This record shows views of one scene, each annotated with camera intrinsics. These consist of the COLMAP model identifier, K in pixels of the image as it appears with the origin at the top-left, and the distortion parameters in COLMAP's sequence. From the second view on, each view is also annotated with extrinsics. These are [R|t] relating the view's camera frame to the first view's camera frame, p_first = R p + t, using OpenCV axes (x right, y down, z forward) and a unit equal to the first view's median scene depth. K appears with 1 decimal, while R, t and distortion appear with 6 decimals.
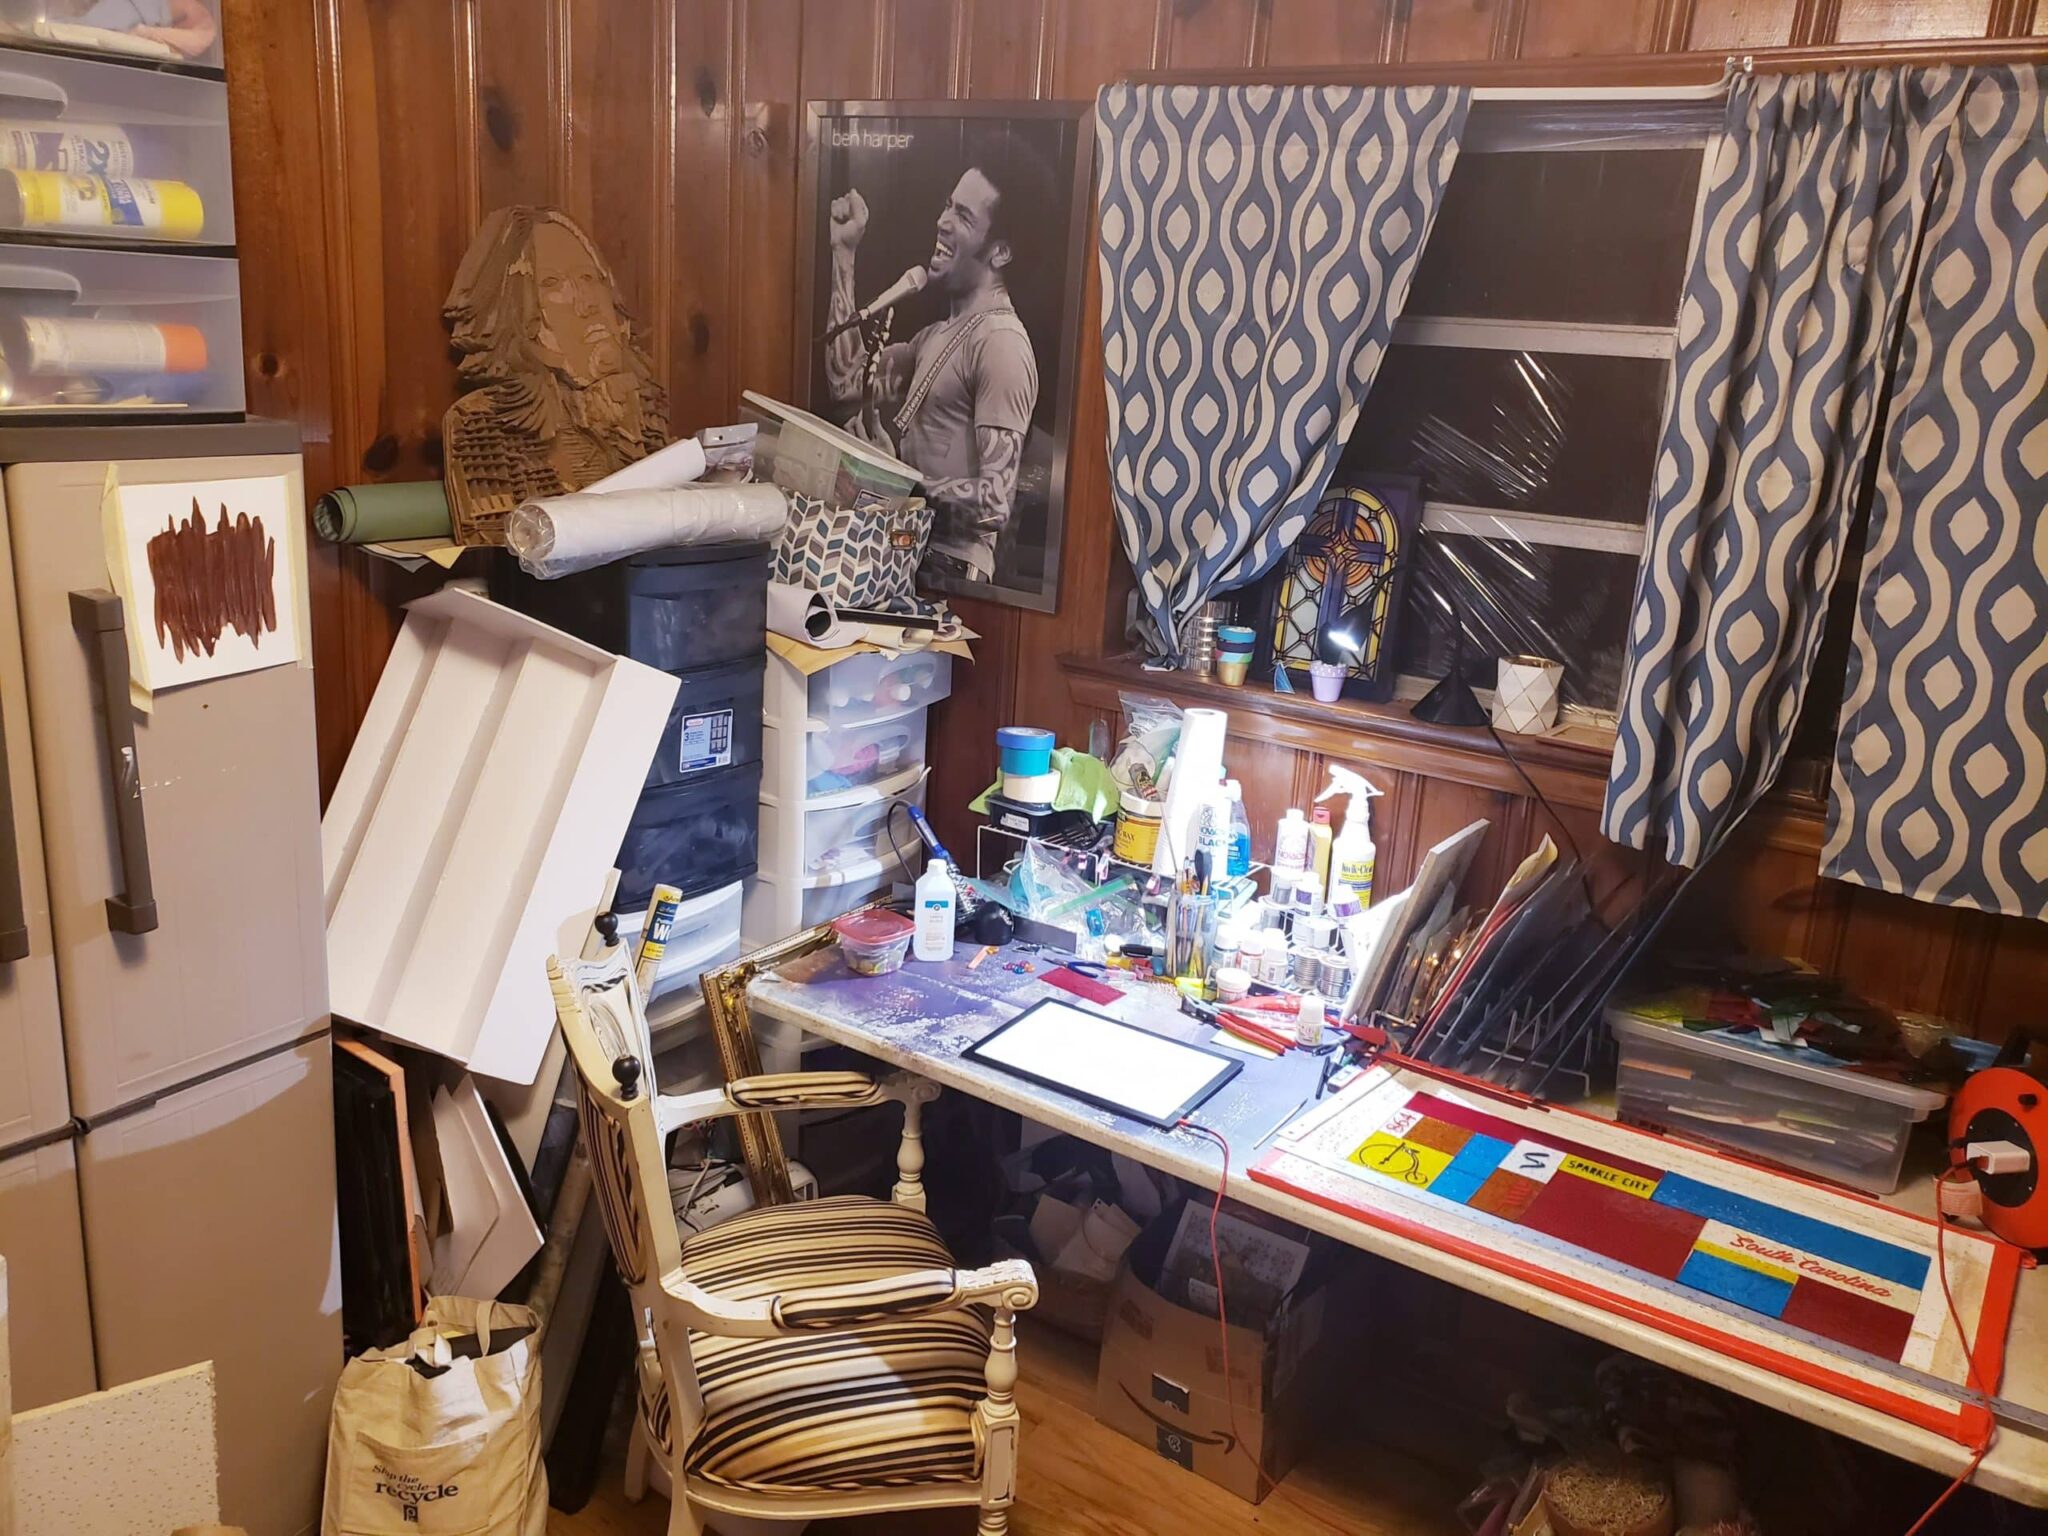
lens RADIAL K [[1586.0, 0, 1027.6], [0, 1586.0, 763.6], [0, 0, 1]] dist [0.028920, -0.027656]
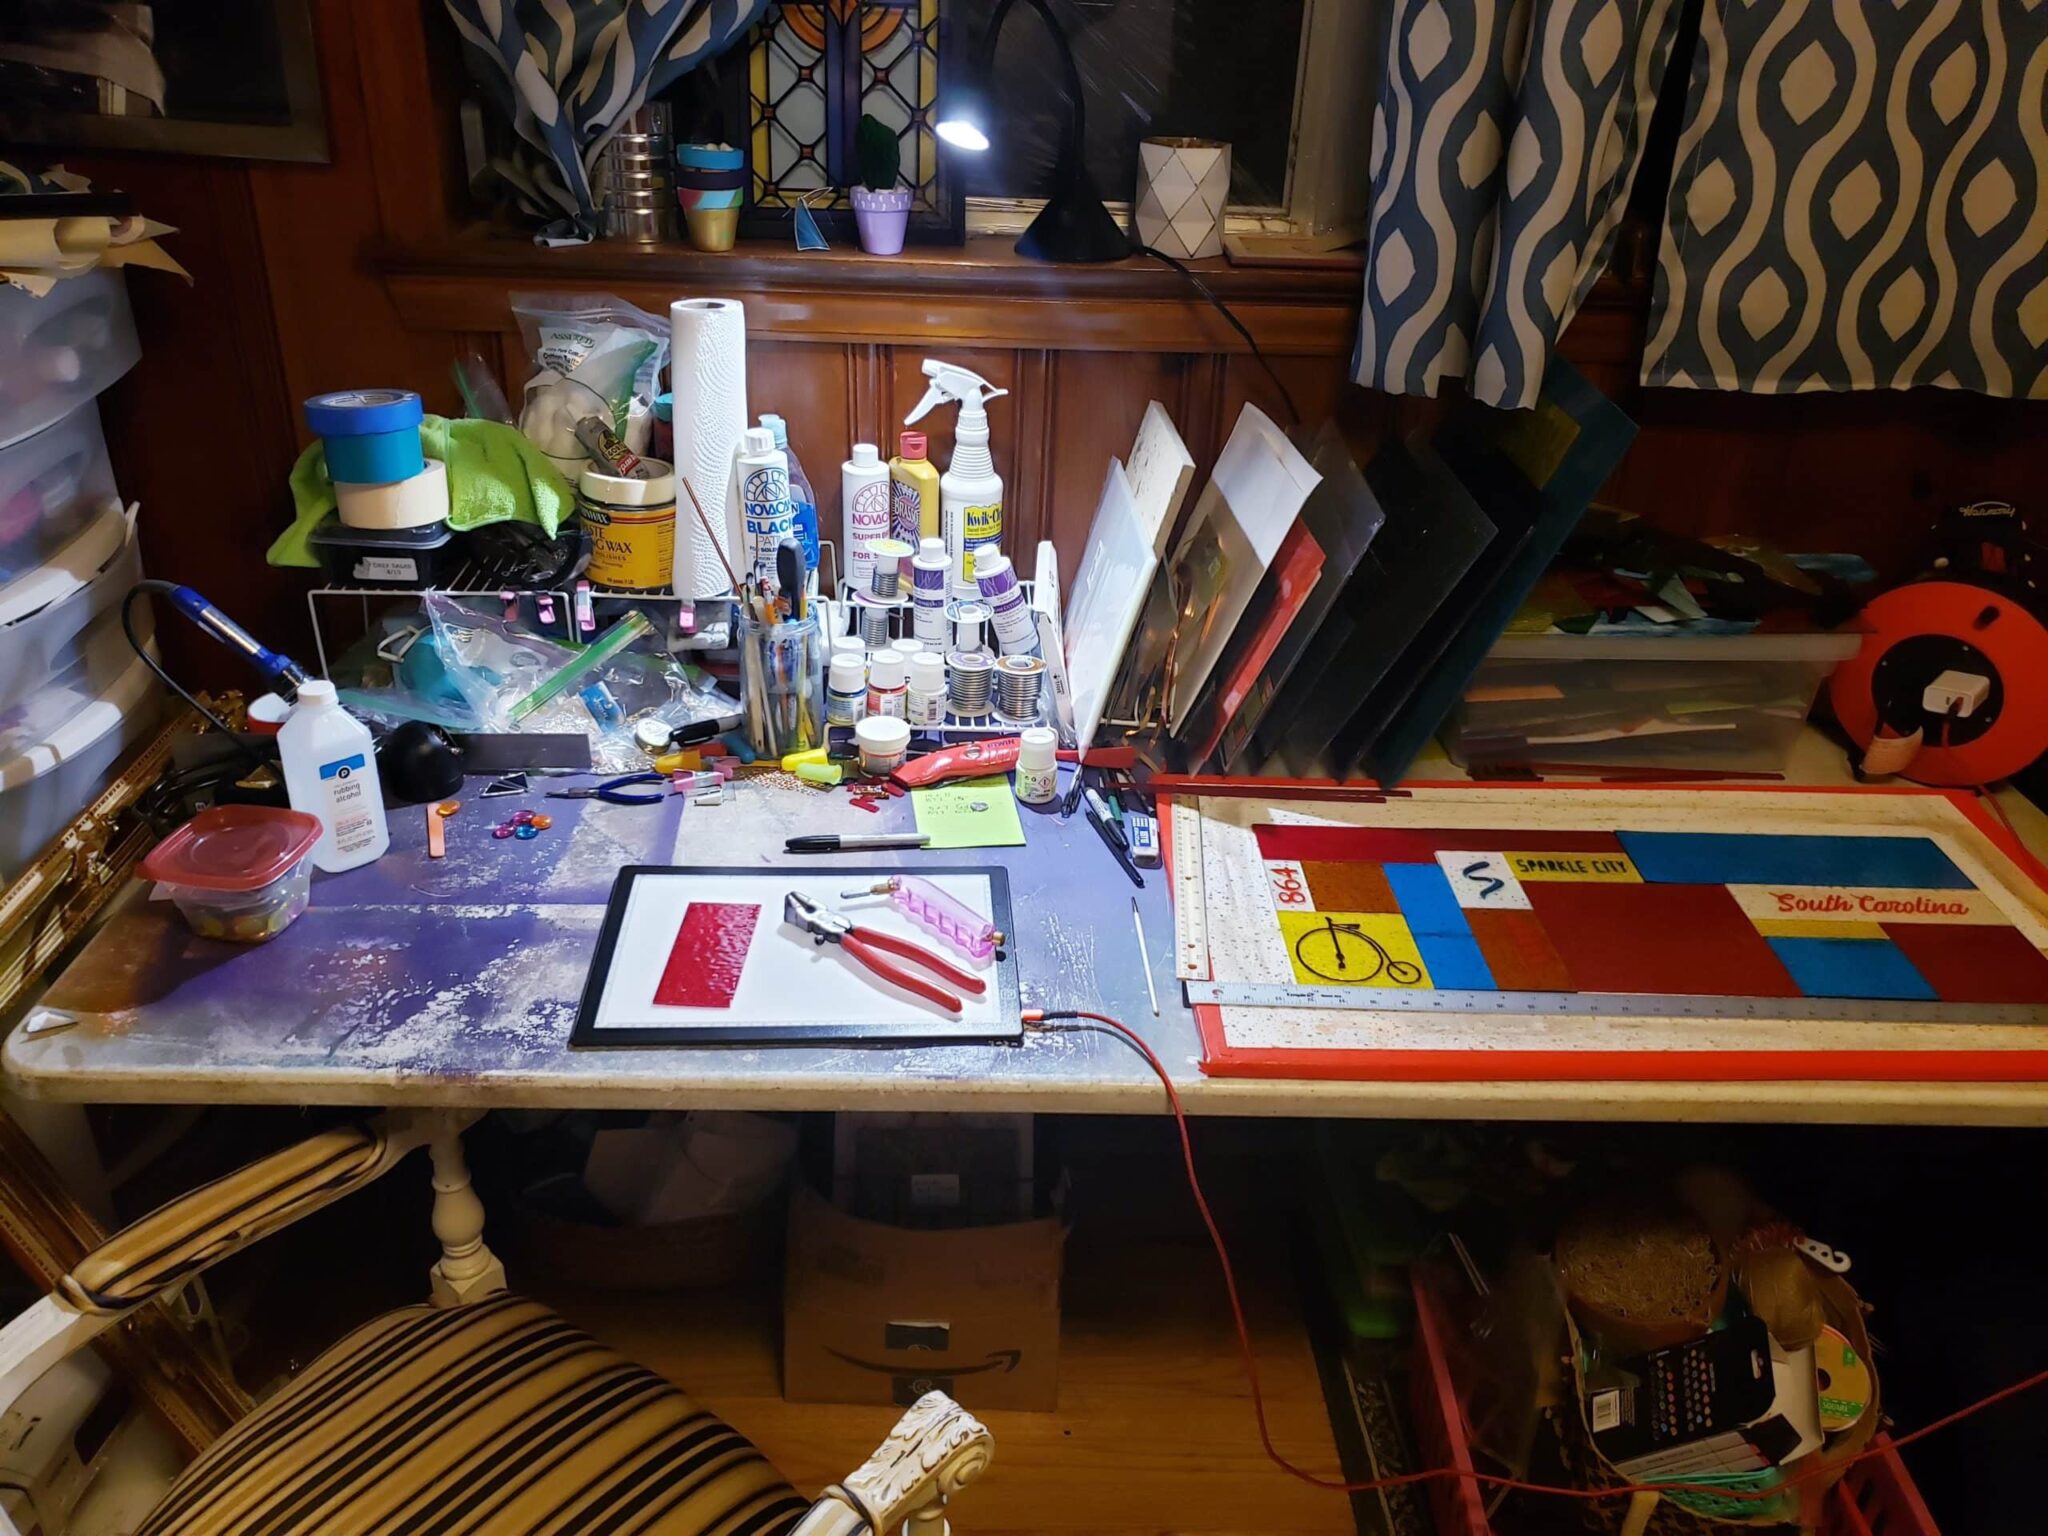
lens RADIAL K [[1586.0, 0, 1022.8], [0, 1586.0, 774.5], [0, 0, 1]] dist [0.028920, -0.027656]
pose [[0.804642, -0.307733, 0.507791, -0.142766], [0.167840, 0.938216, 0.302623, -0.028287], [-0.569545, -0.158275, 0.806578, 0.451741]]
